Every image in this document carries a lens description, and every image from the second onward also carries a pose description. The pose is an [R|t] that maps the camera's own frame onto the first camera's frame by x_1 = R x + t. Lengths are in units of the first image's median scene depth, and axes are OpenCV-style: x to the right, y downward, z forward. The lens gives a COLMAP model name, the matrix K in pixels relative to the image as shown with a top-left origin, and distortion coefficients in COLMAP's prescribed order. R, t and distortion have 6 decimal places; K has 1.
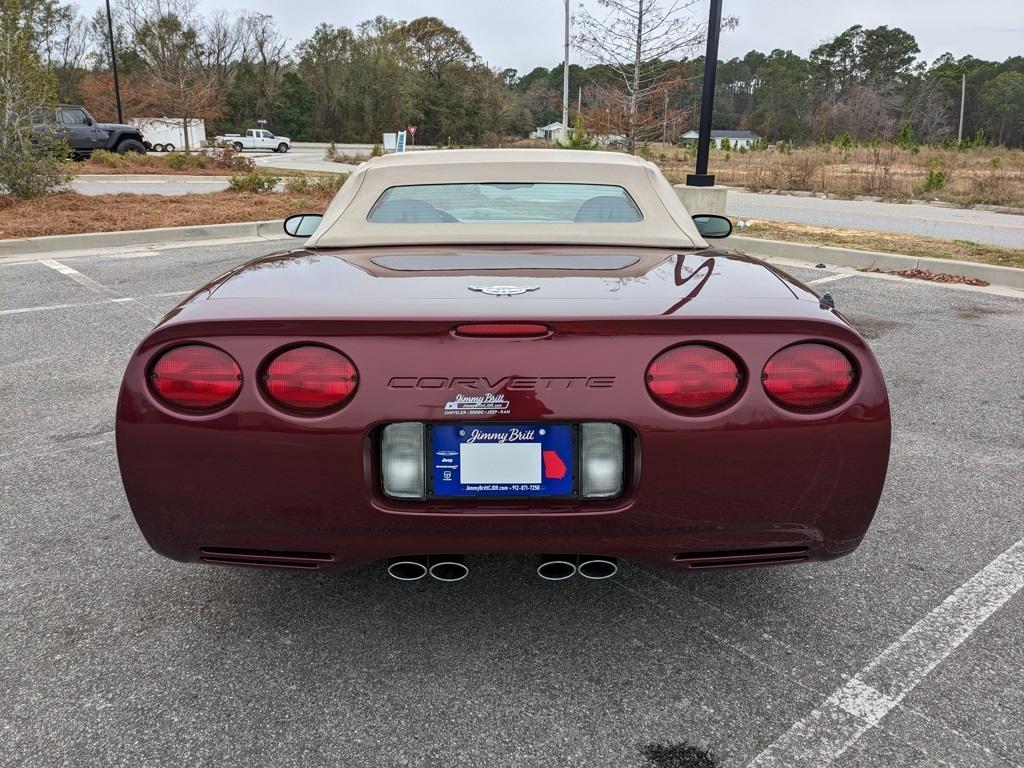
lens RADIAL K [[807.0, 0, 515.7], [0, 807.0, 352.3], [0, 0, 1]] dist [0.049947, -0.079709]
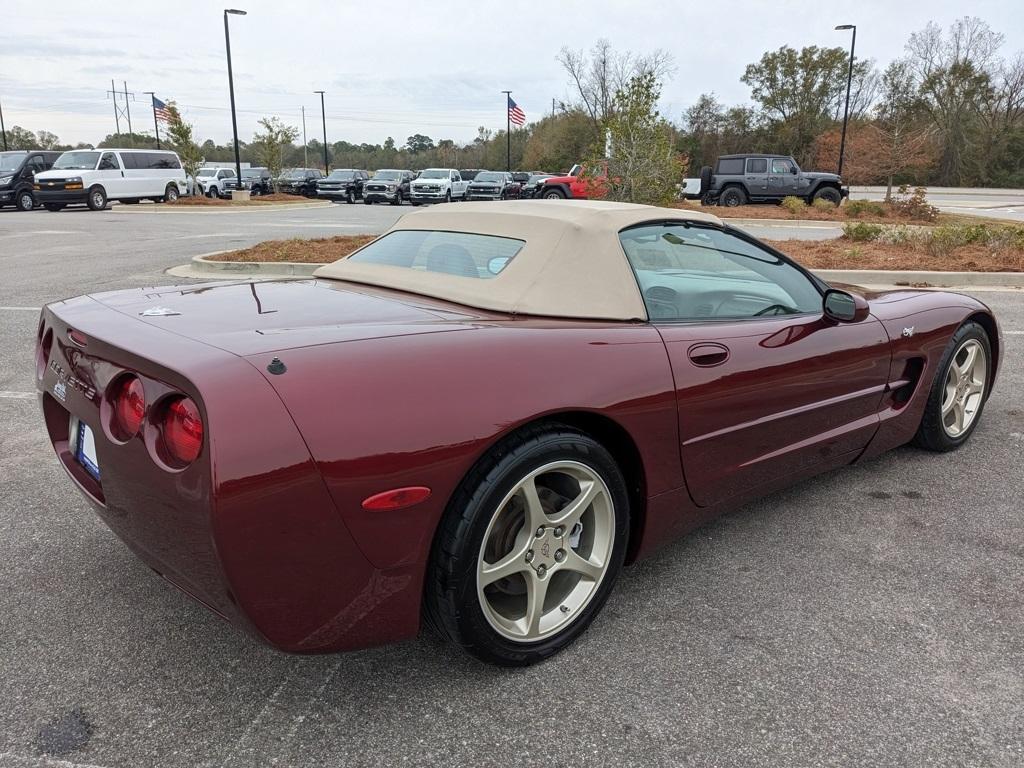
lens RADIAL K [[807.0, 0, 534.0], [0, 807.0, 371.6], [0, 0, 1]] dist [0.049947, -0.079709]
pose [[0.658204, 0.172127, -0.732898, 0.962204], [-0.196063, 0.979110, 0.053871, -0.126196], [0.726861, 0.108236, 0.678203, 0.452823]]
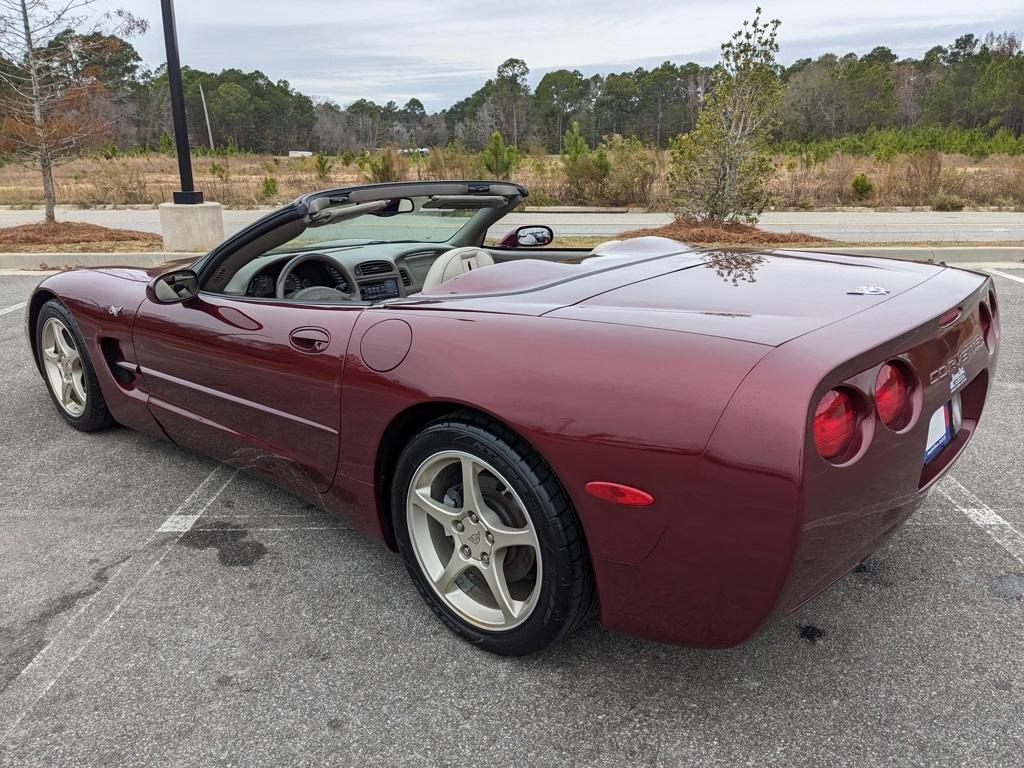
lens RADIAL K [[807.0, 0, 535.3], [0, 807.0, 353.1], [0, 0, 1]] dist [0.049947, -0.079709]
pose [[0.649027, -0.204362, 0.732803, -0.927083], [0.210431, 0.973887, 0.085220, -0.144568], [-0.731083, 0.098894, 0.675083, 0.423351]]
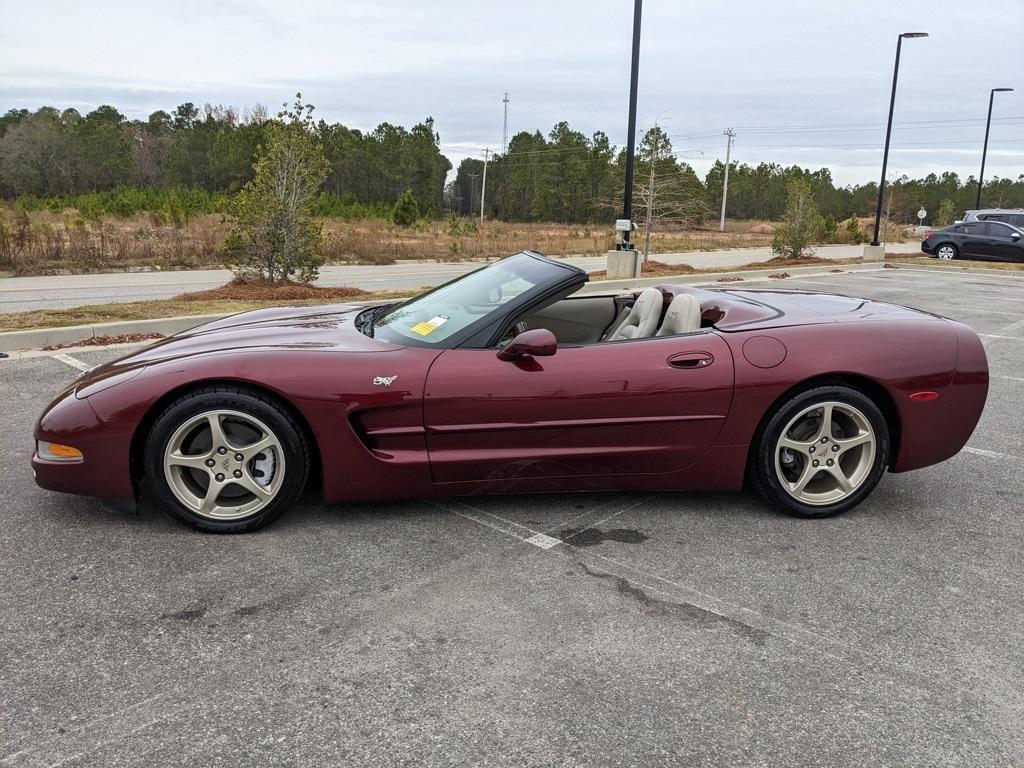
lens RADIAL K [[807.0, 0, 511.2], [0, 807.0, 352.0], [0, 0, 1]] dist [0.049947, -0.079709]
pose [[-0.136172, -0.186665, 0.972941, -1.703327], [0.234276, 0.948166, 0.214701, -0.517157], [-0.962586, 0.257173, -0.085382, 1.658642]]
